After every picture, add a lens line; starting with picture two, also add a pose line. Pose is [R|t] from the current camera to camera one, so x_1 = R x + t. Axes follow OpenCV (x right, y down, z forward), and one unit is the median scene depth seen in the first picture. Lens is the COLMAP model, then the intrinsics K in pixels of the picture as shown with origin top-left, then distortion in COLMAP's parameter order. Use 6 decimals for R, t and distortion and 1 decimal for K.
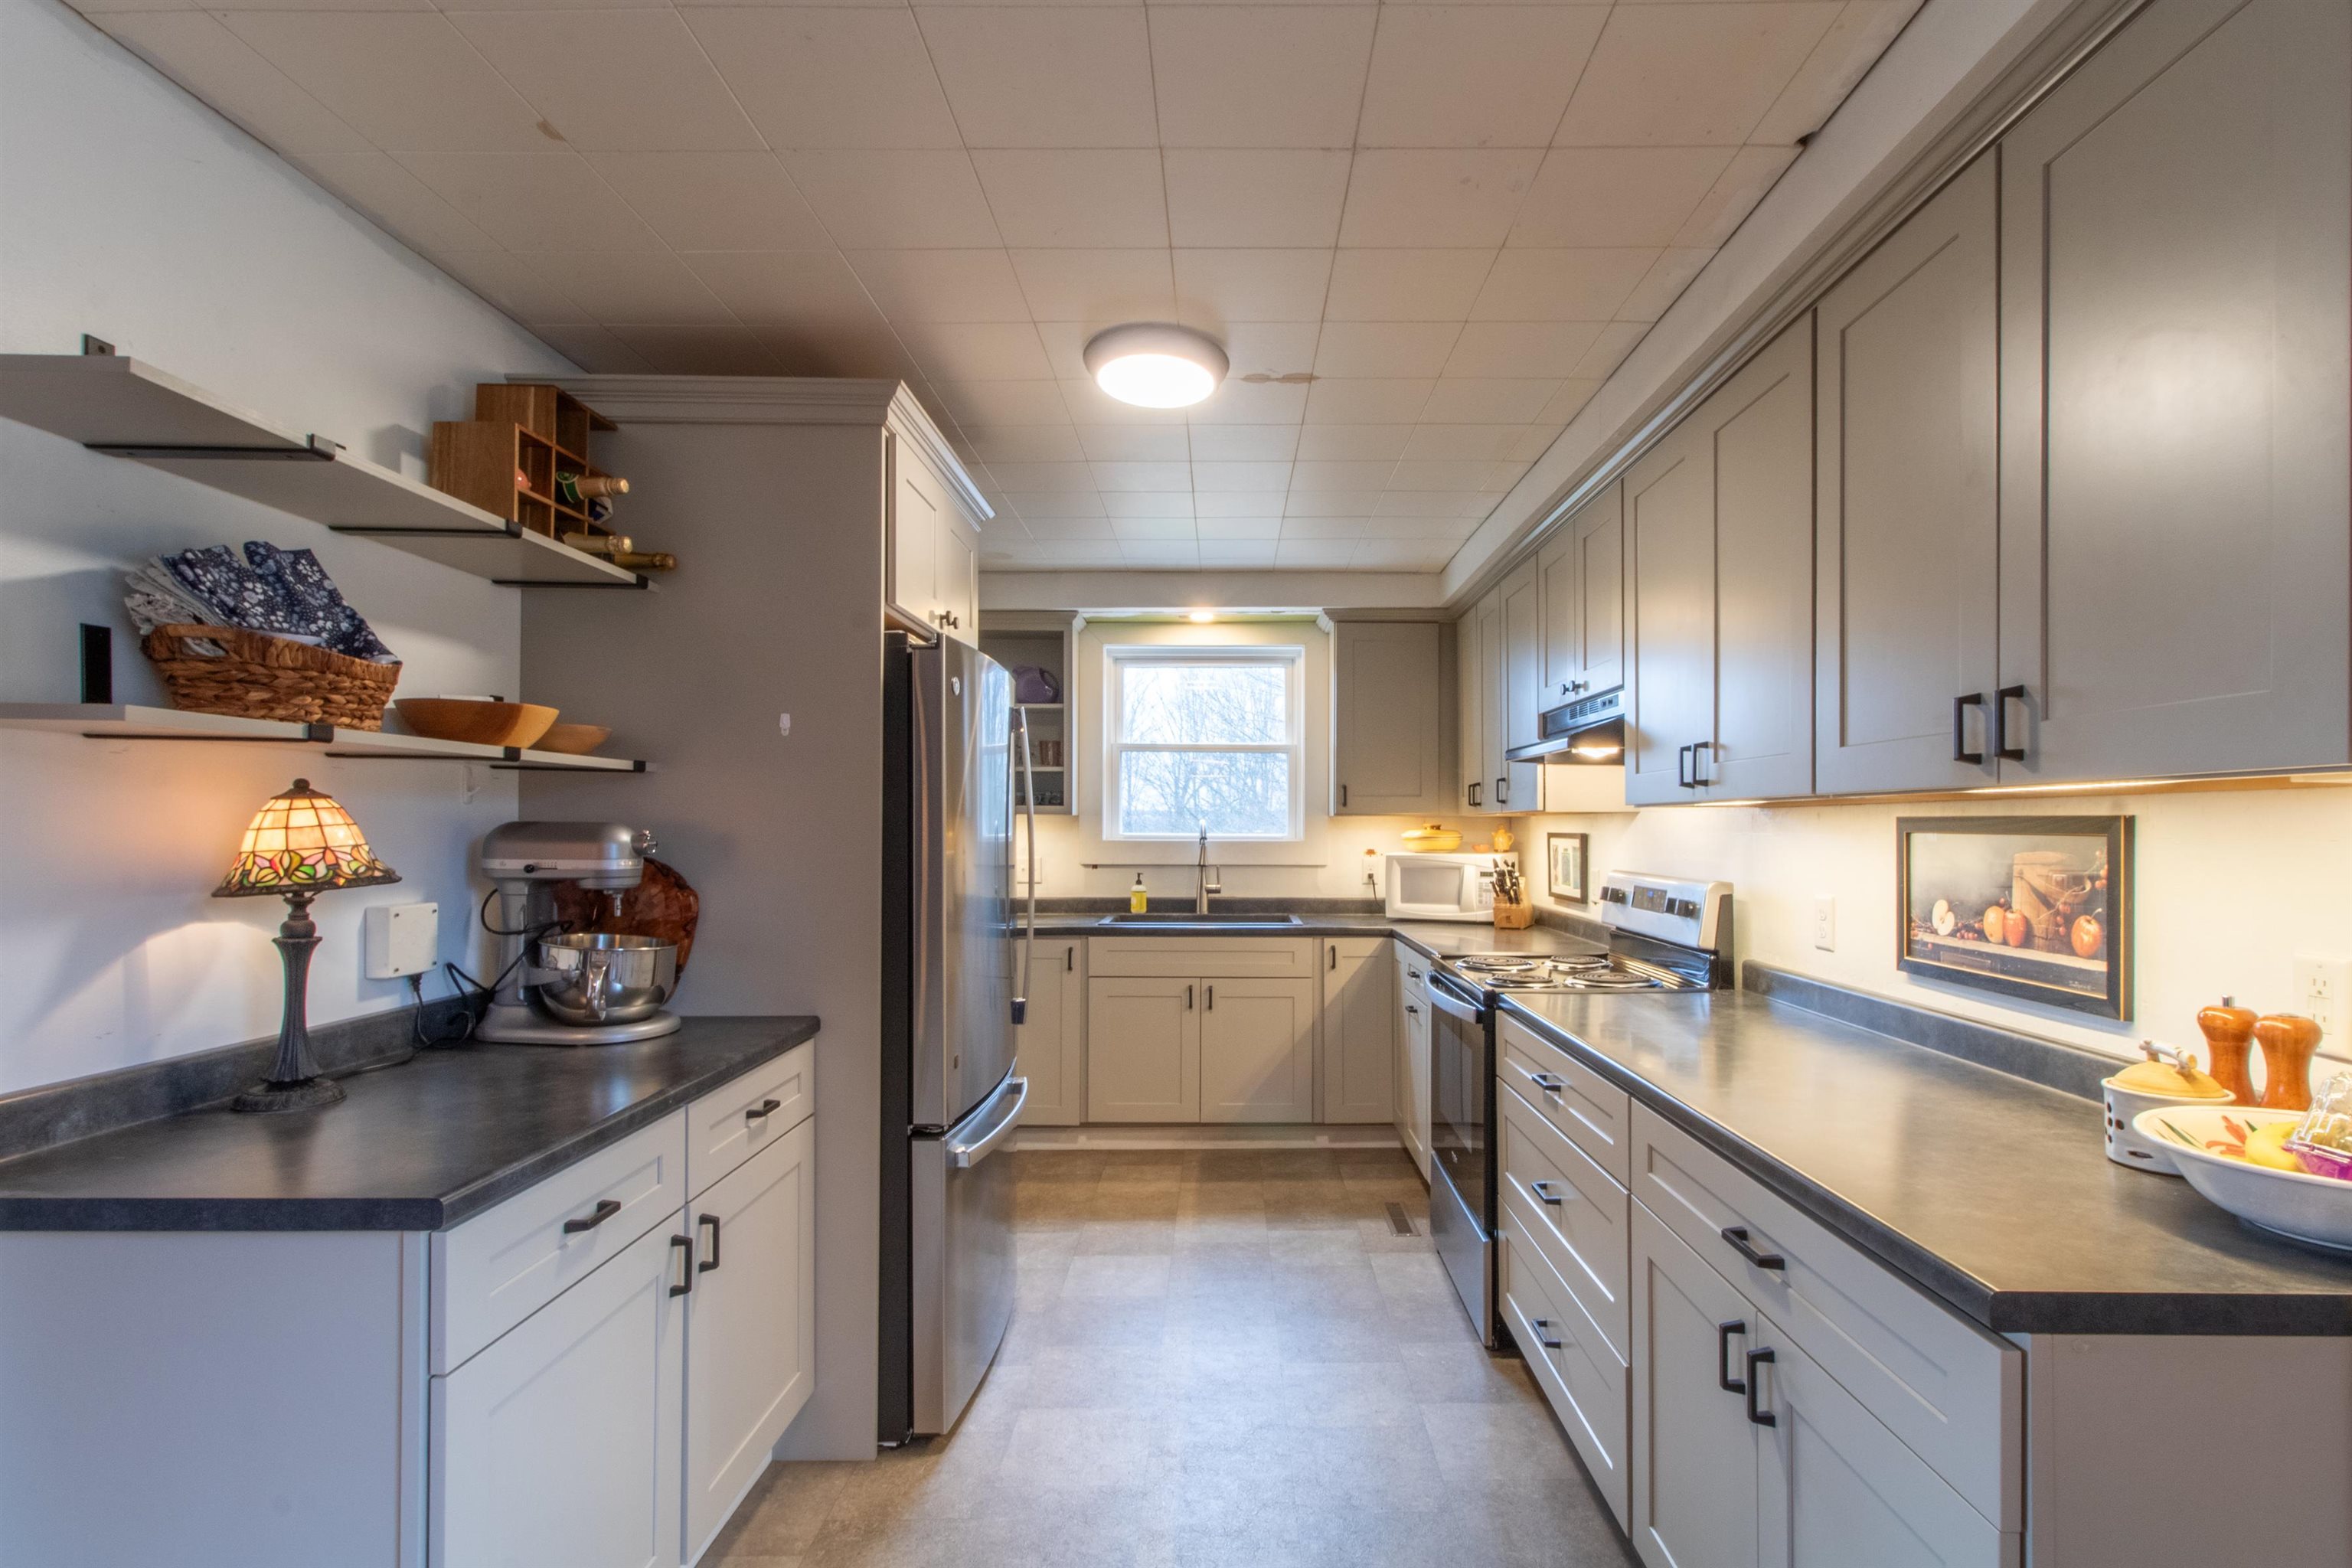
lens RADIAL K [[1116.8, 0, 1220.3], [0, 1116.8, 823.1], [0, 0, 1]] dist [0.001571, 0.000265]
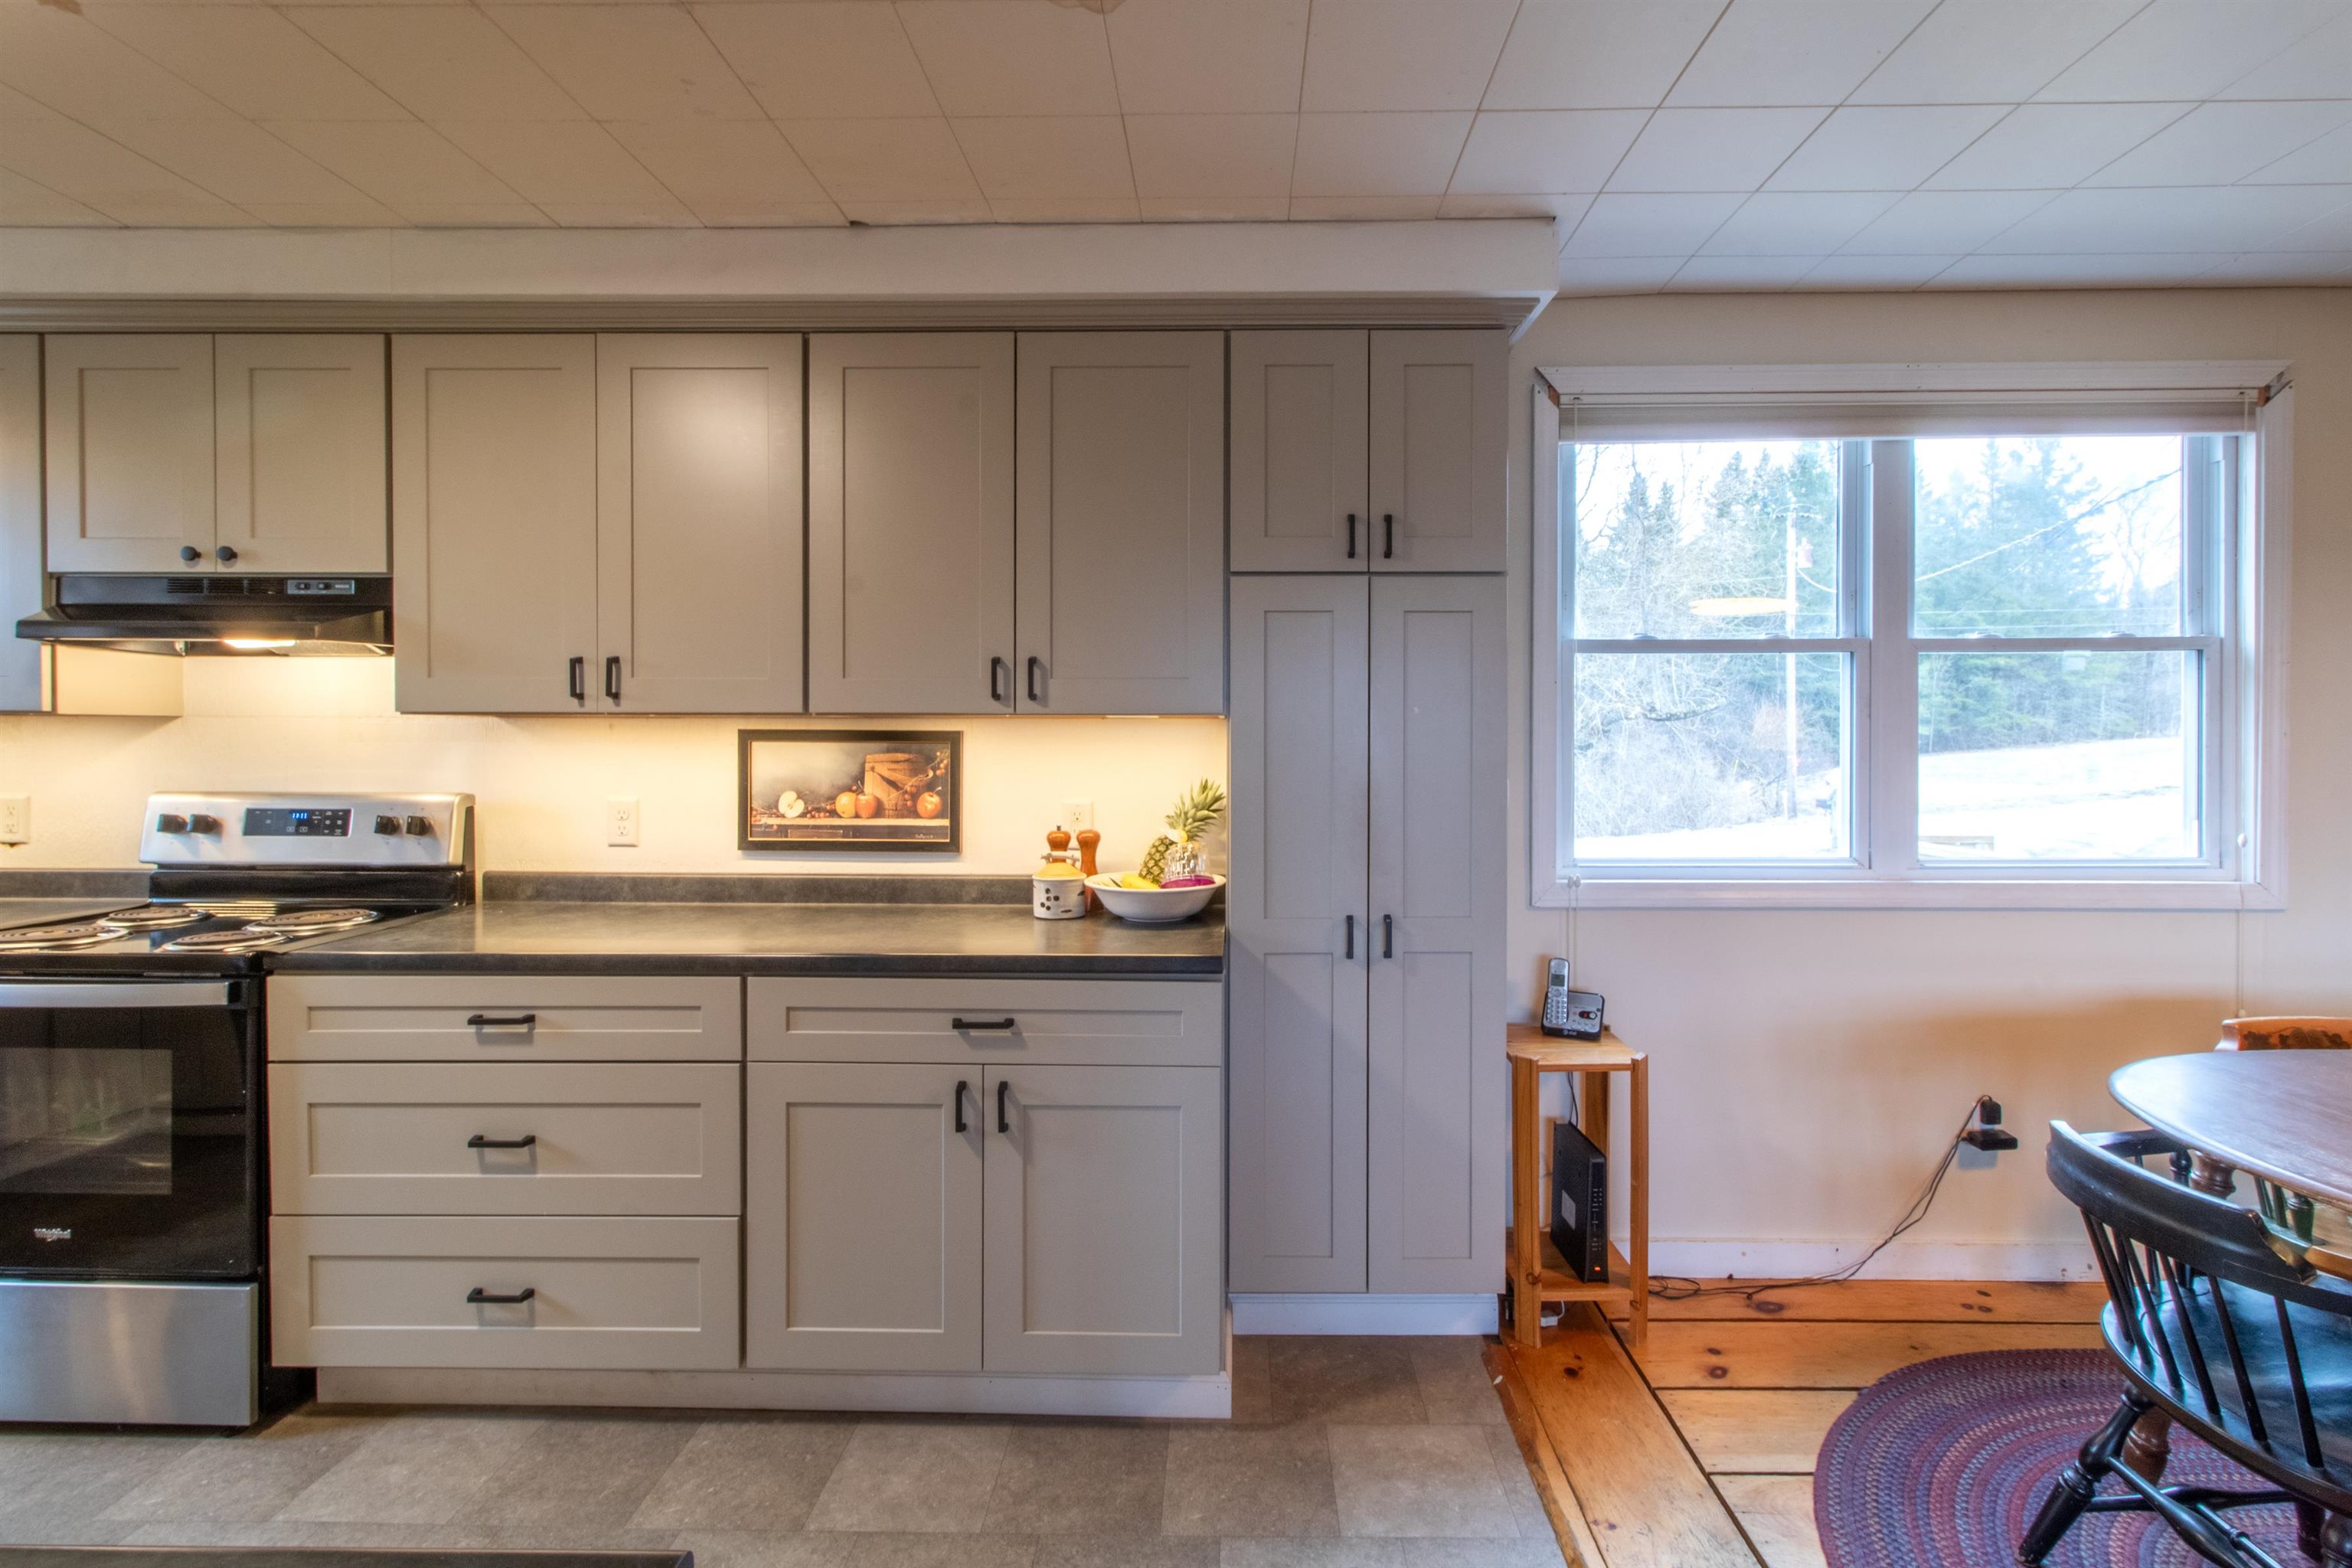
lens RADIAL K [[1122.0, 0, 1214.4], [0, 1122.0, 746.8], [0, 0, 1]] dist [0.001086, 0.000459]
pose [[0.010665, -0.010858, 0.999884, -0.575936], [-0.006172, 0.999921, 0.010924, -0.002320], [-0.999924, -0.006287, 0.010597, 0.391362]]
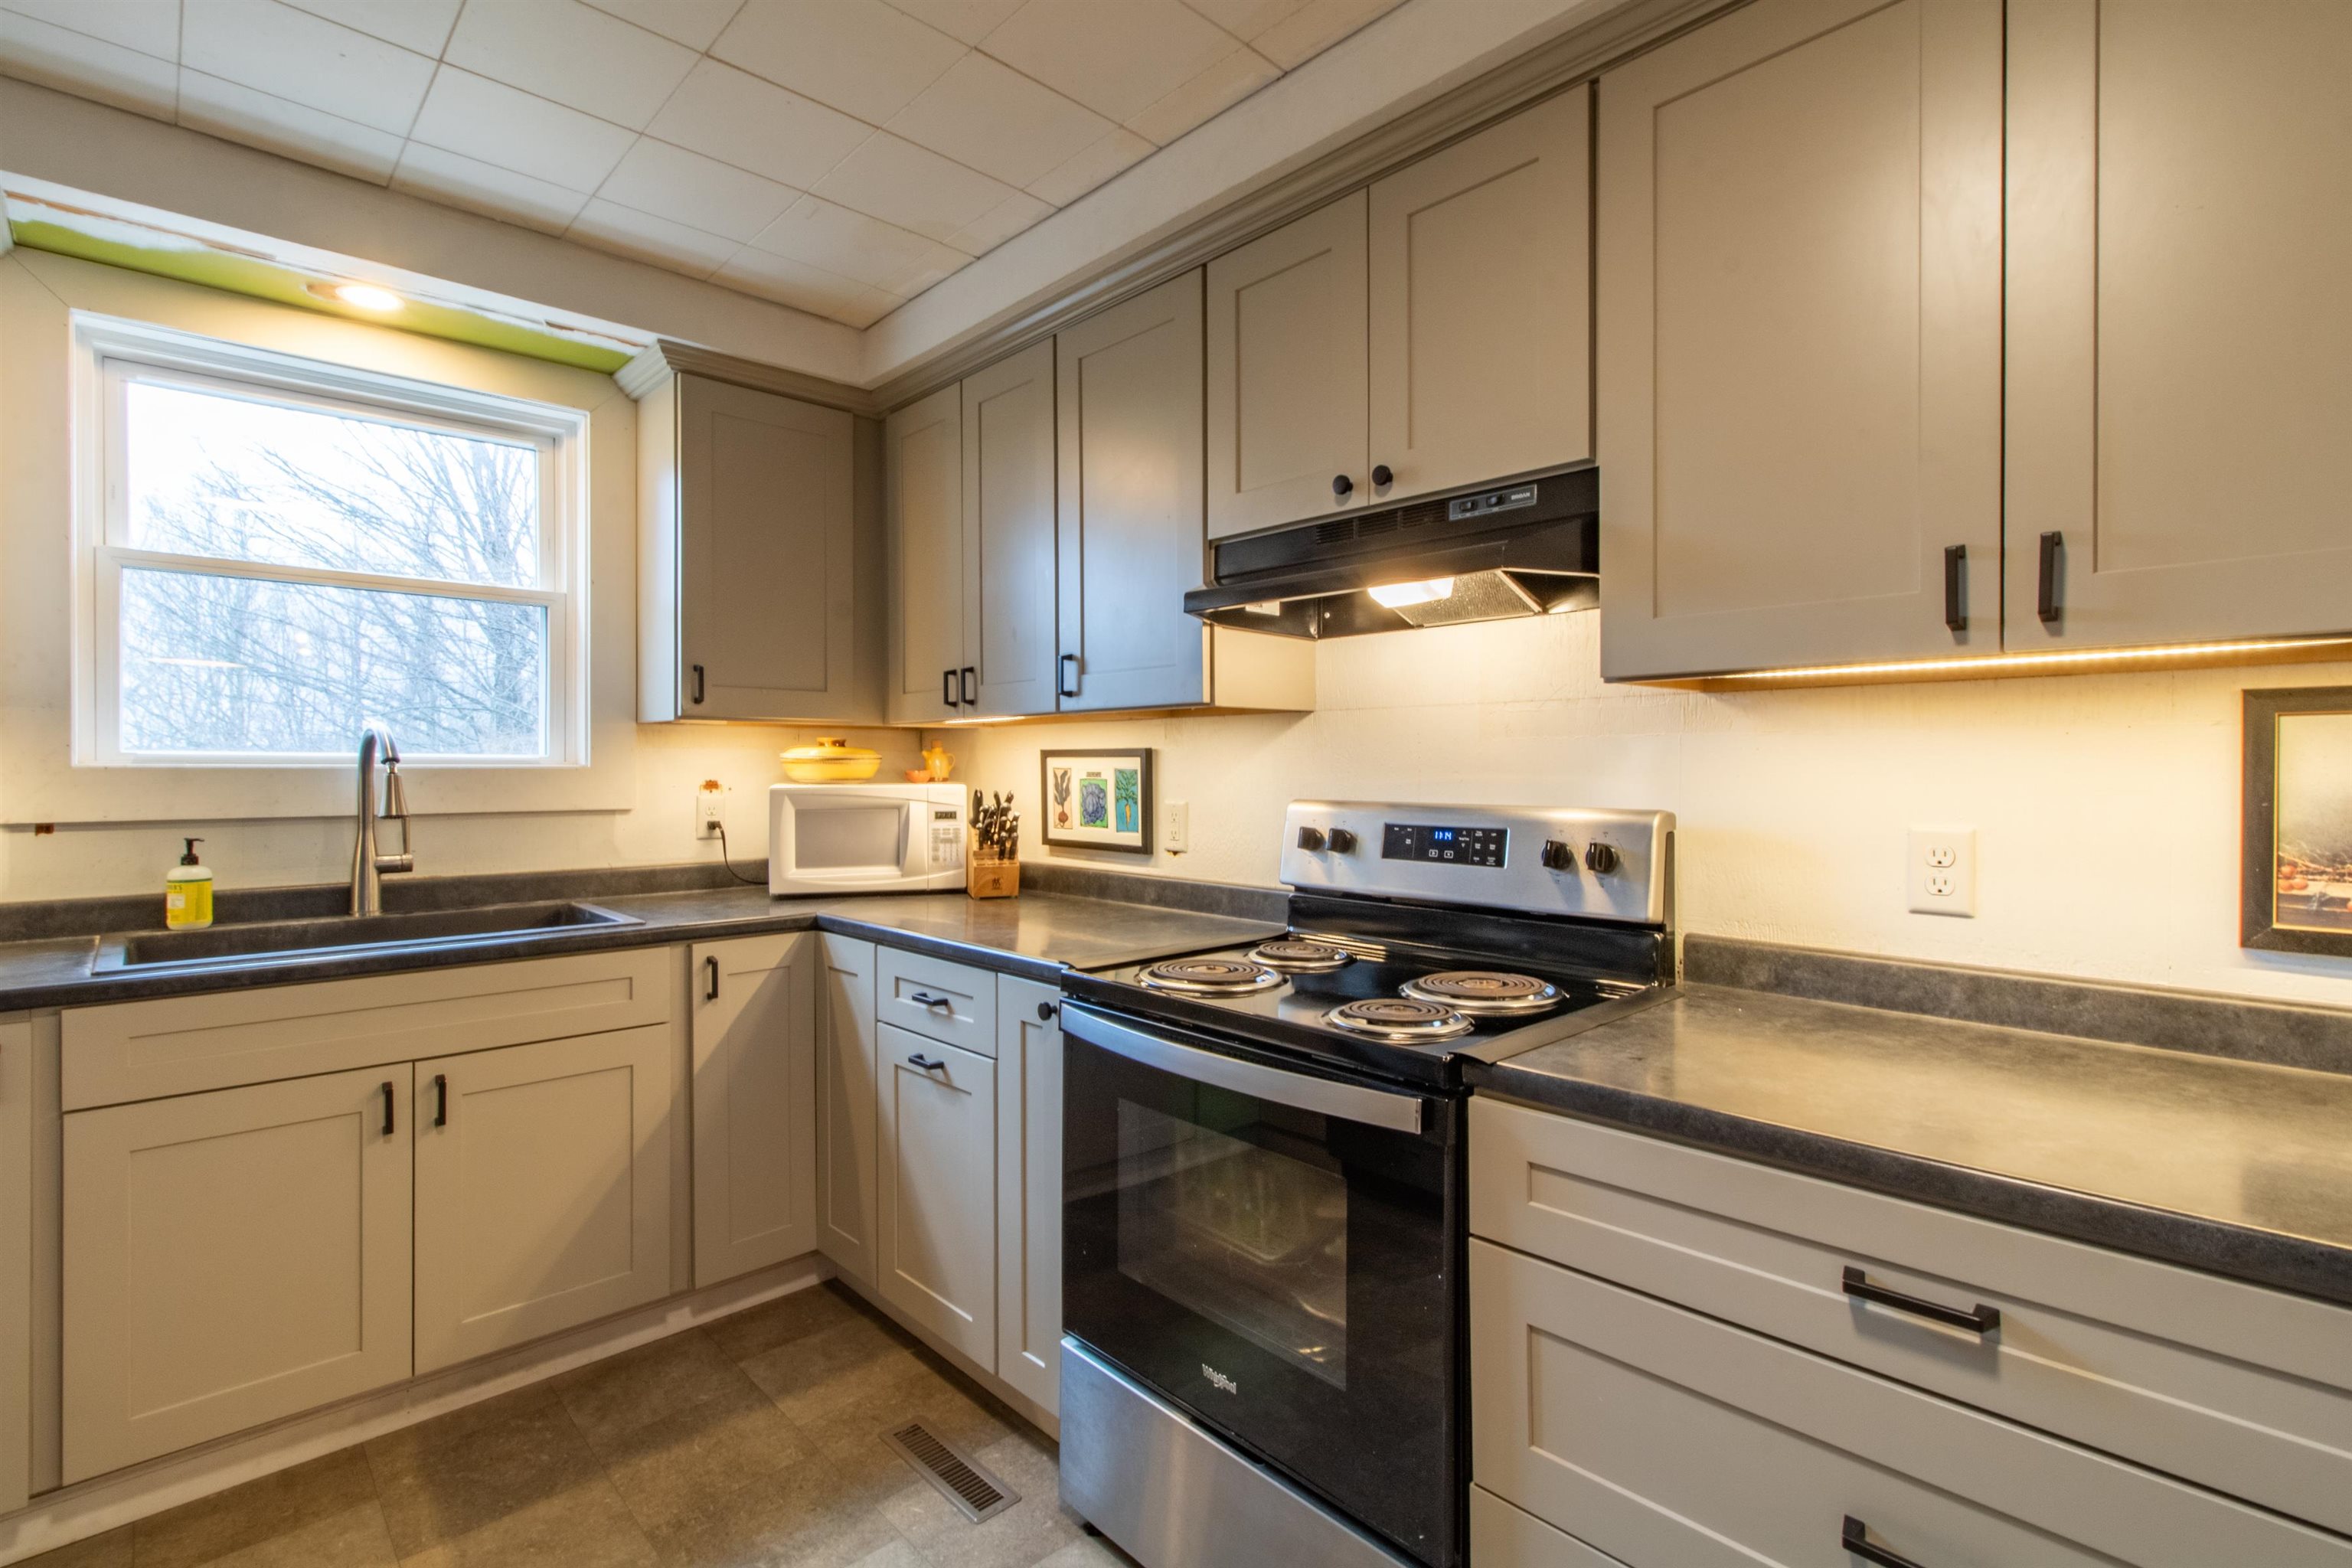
lens RADIAL K [[1090.6, 0, 1182.4], [0, 1090.6, 771.5], [0, 0, 1]] dist [-0.001144, -0.000178]
pose [[0.724289, -0.005369, 0.689475, -0.177678], [-0.000131, 0.999969, 0.007924, 0.029382], [-0.689496, -0.005830, 0.724266, 0.846870]]
